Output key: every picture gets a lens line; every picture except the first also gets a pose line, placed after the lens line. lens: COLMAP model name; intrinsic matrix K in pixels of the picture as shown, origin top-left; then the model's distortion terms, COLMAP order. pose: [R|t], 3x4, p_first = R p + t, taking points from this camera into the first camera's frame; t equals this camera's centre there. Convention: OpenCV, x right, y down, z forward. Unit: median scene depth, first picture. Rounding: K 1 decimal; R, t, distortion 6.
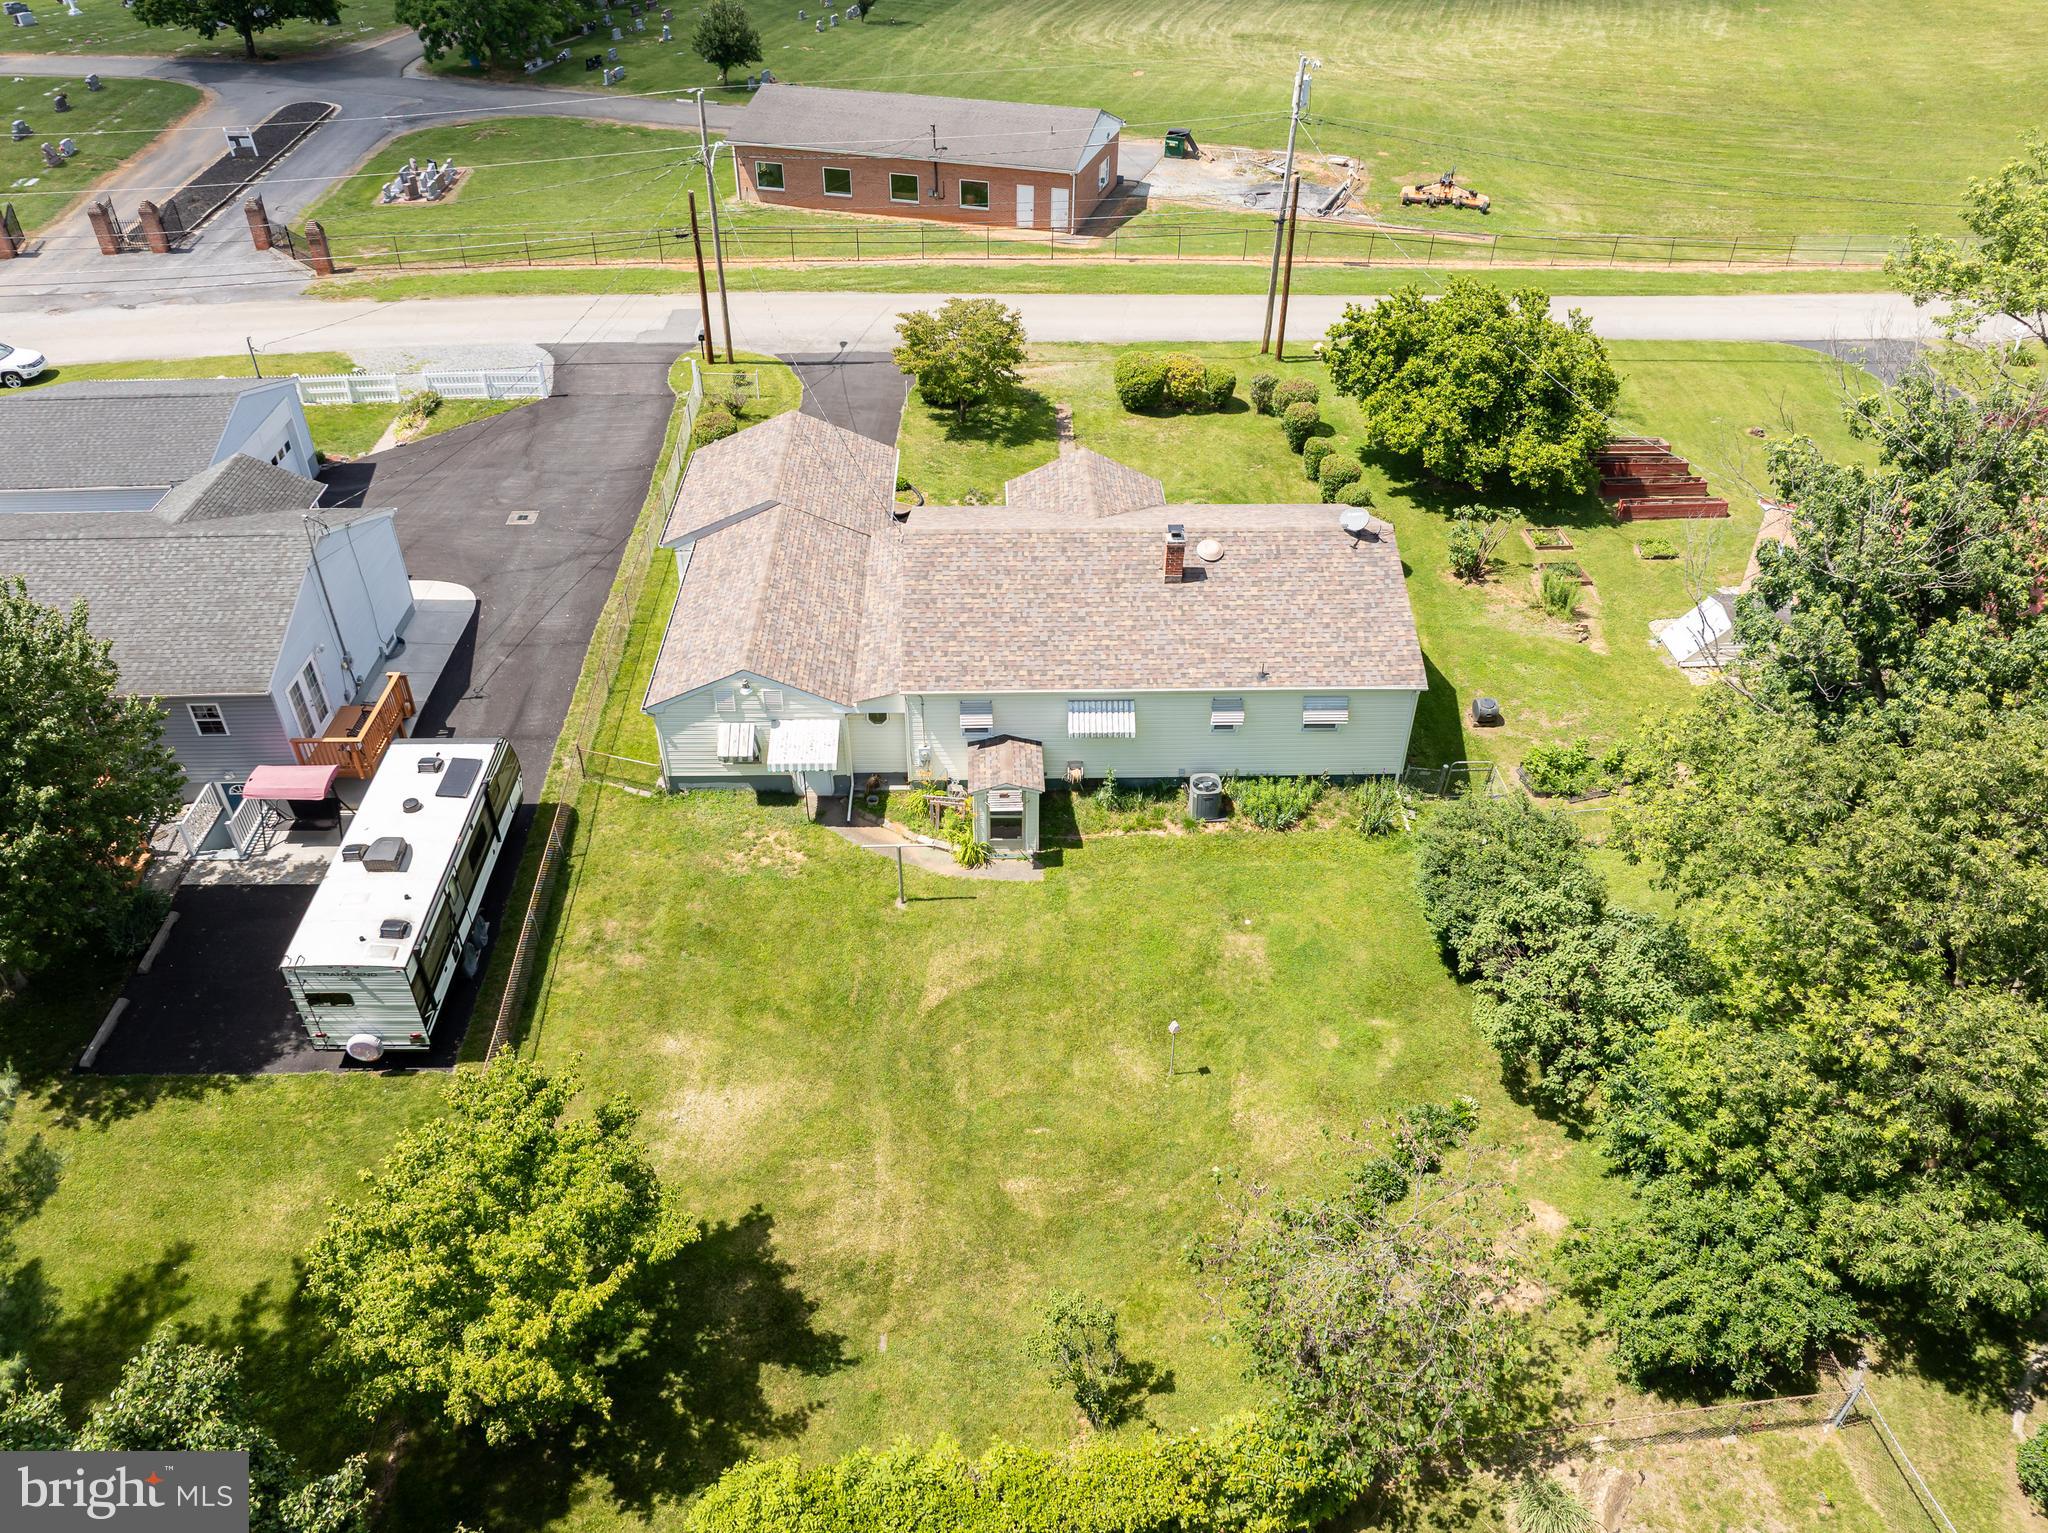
lens RADIAL K [[1446.8, 0, 1032.1], [0, 1446.8, 781.5], [0, 0, 1]] dist [-0.036533, 0.003457]
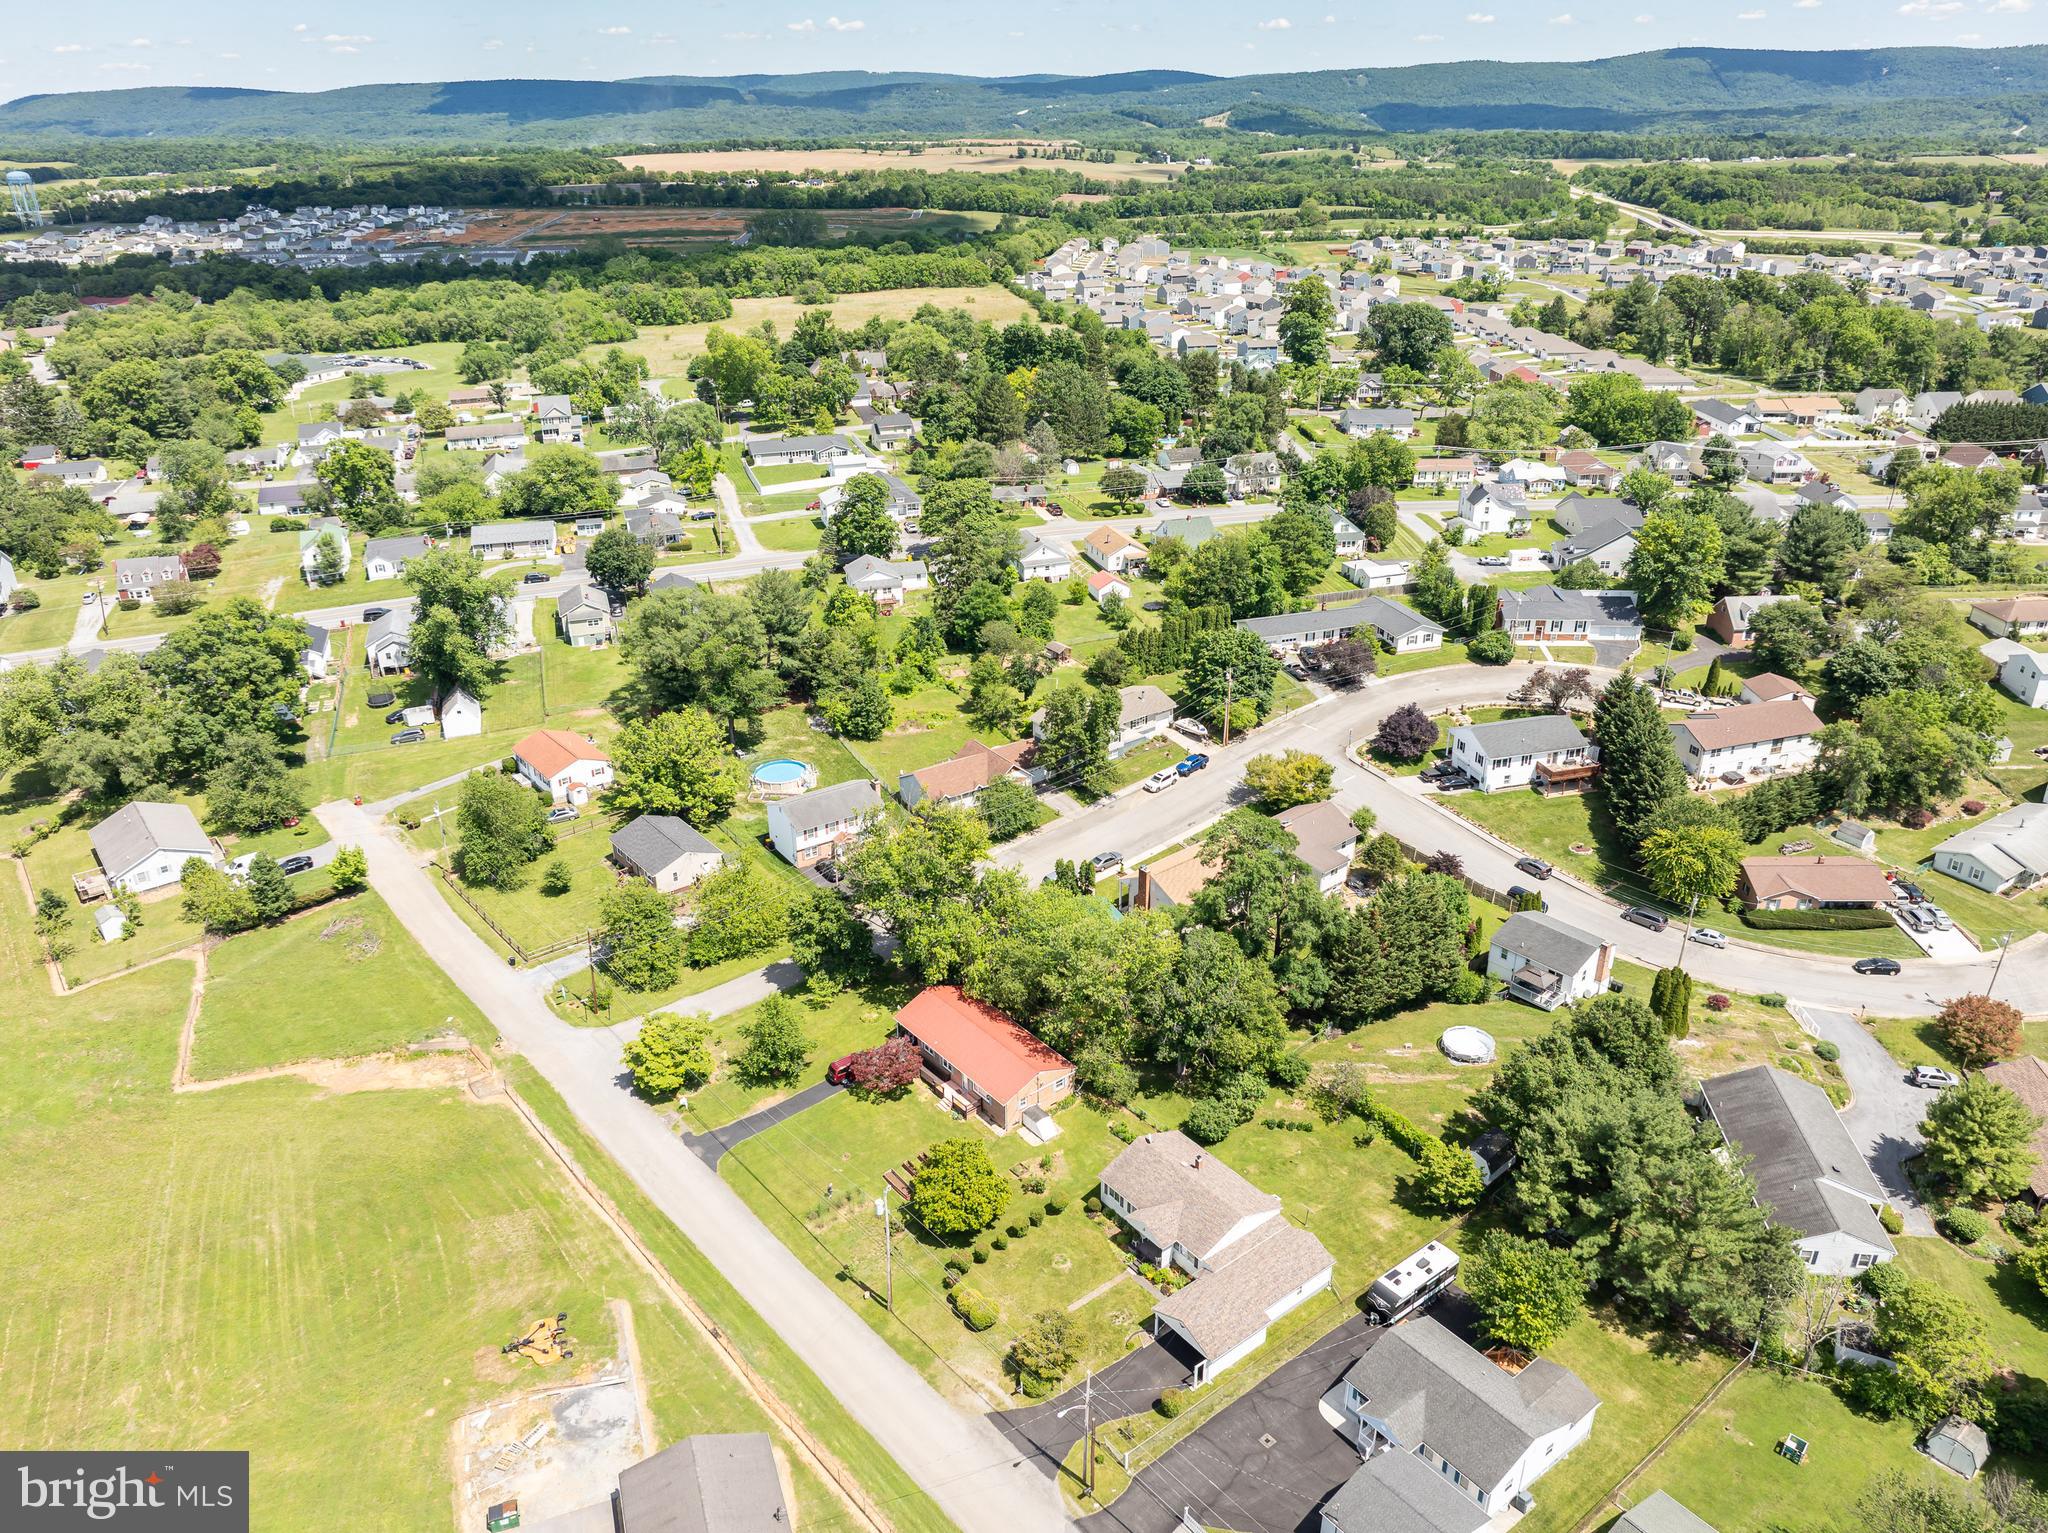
lens RADIAL K [[1446.8, 0, 1044.9], [0, 1446.8, 750.9], [0, 0, 1]] dist [-0.036533, 0.003457]
pose [[-0.596055, -0.338161, 0.728262, -1.828371], [0.493072, 0.561683, 0.664373, -3.138156], [-0.633718, 0.755089, -0.168056, 1.069887]]
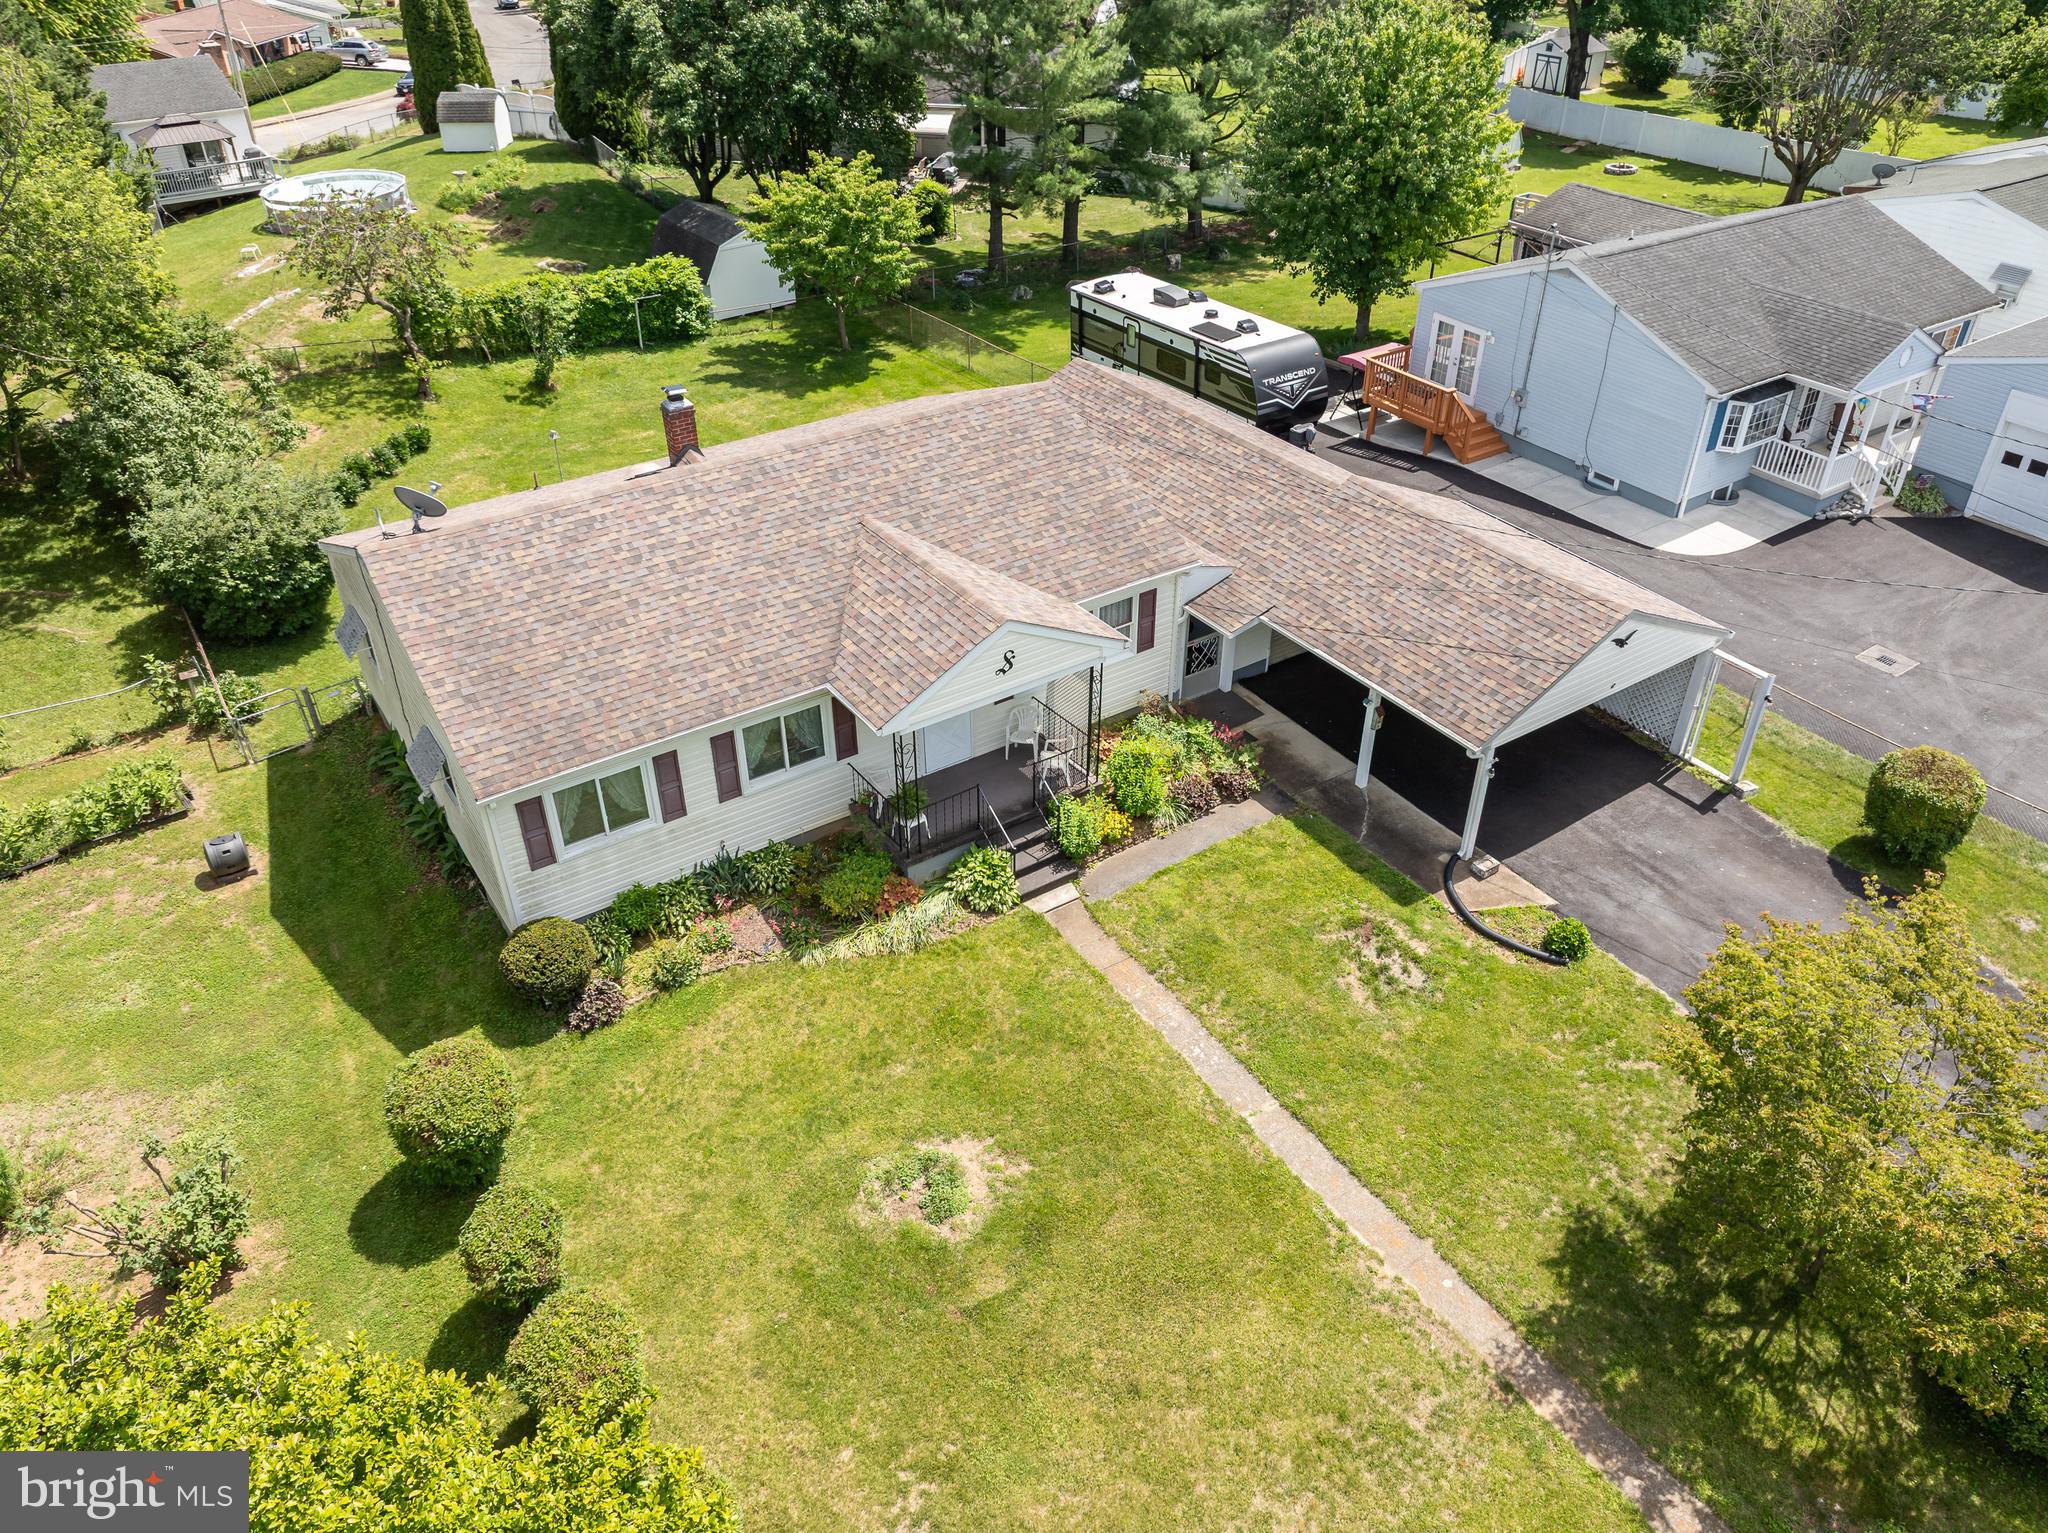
lens RADIAL K [[1446.8, 0, 1018.5], [0, 1446.8, 760.8], [0, 0, 1]] dist [-0.036533, 0.003457]
pose [[-0.846763, 0.293702, -0.443544, 0.320767], [-0.337570, 0.347740, 0.874713, -0.775701], [0.411143, 0.890402, -0.195308, 1.354486]]
